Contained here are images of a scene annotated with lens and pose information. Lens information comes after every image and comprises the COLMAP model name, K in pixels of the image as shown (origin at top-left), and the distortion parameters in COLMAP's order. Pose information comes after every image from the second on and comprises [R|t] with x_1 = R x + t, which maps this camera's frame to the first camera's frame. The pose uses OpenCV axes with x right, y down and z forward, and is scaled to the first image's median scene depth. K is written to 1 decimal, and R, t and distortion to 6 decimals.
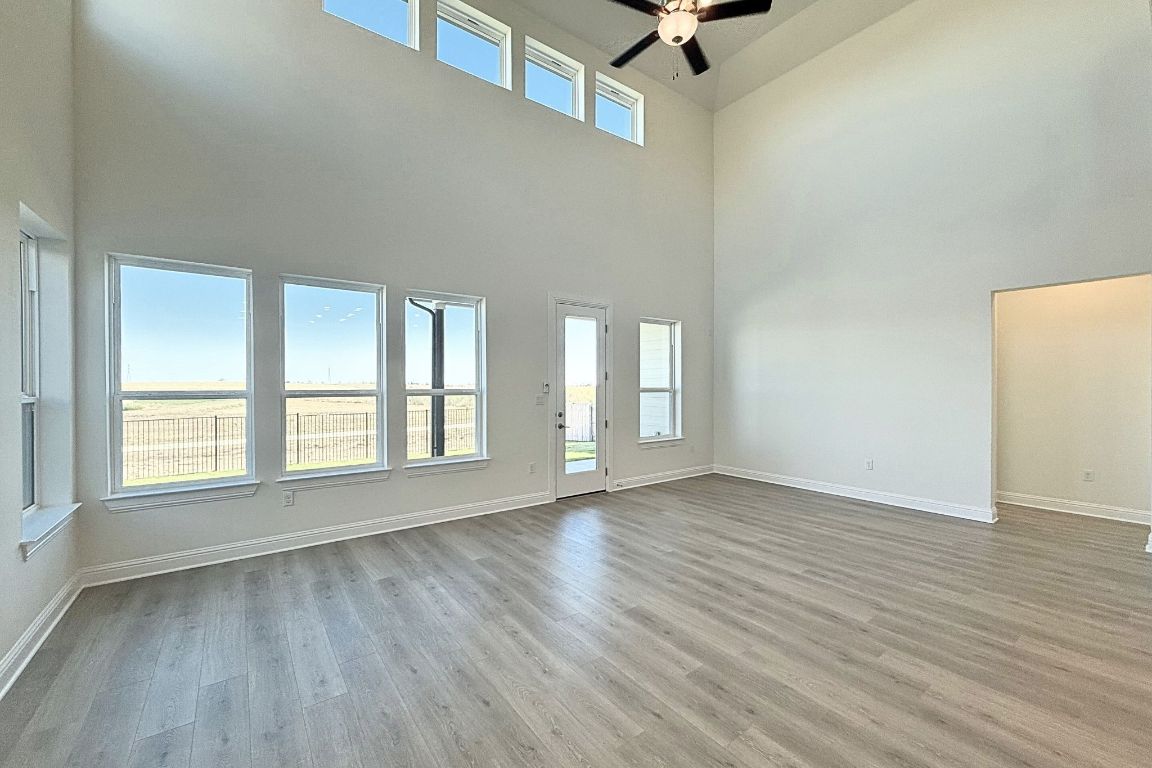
lens RADIAL K [[458.6, 0, 570.1], [0, 458.6, 385.8], [0, 0, 1]] dist [0.000430, 0.000025]
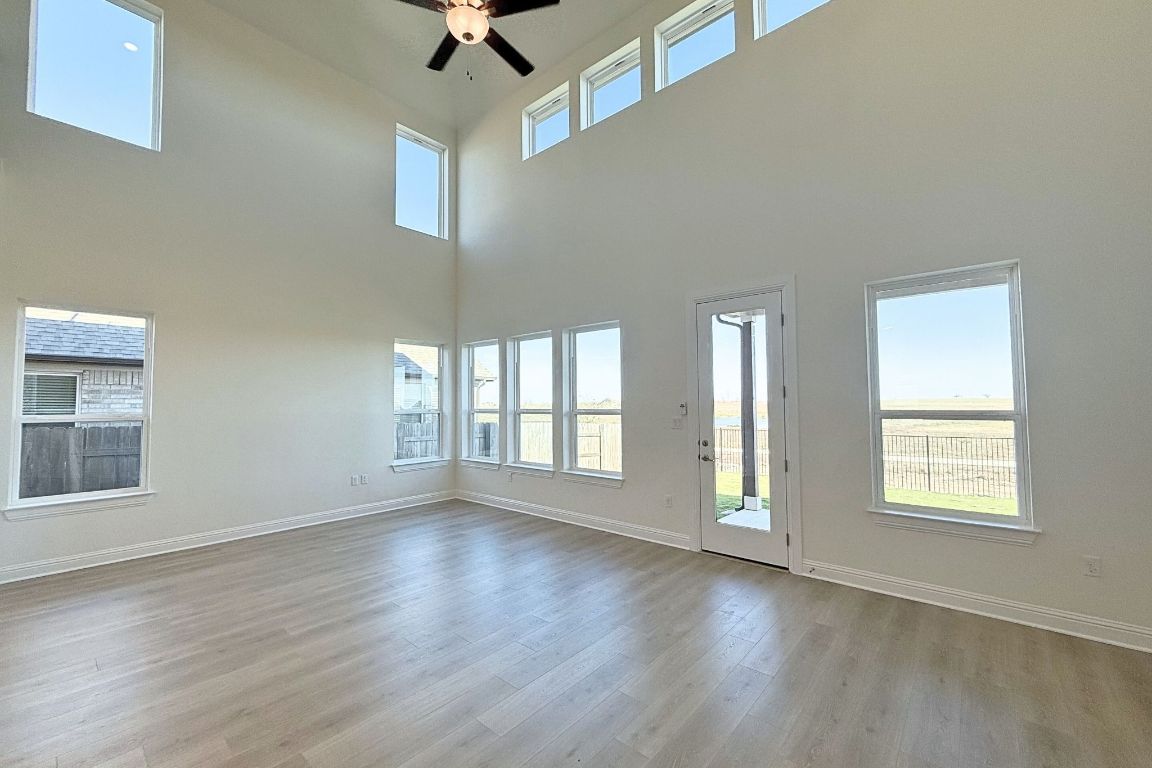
lens RADIAL K [[458.6, 0, 570.1], [0, 458.6, 385.8], [0, 0, 1]] dist [0.000430, 0.000025]
pose [[0.219977, -0.037455, -0.974786, 0.715325], [0.003281, 0.999285, -0.037656, -0.006543], [0.975499, 0.005085, 0.219943, 0.615963]]
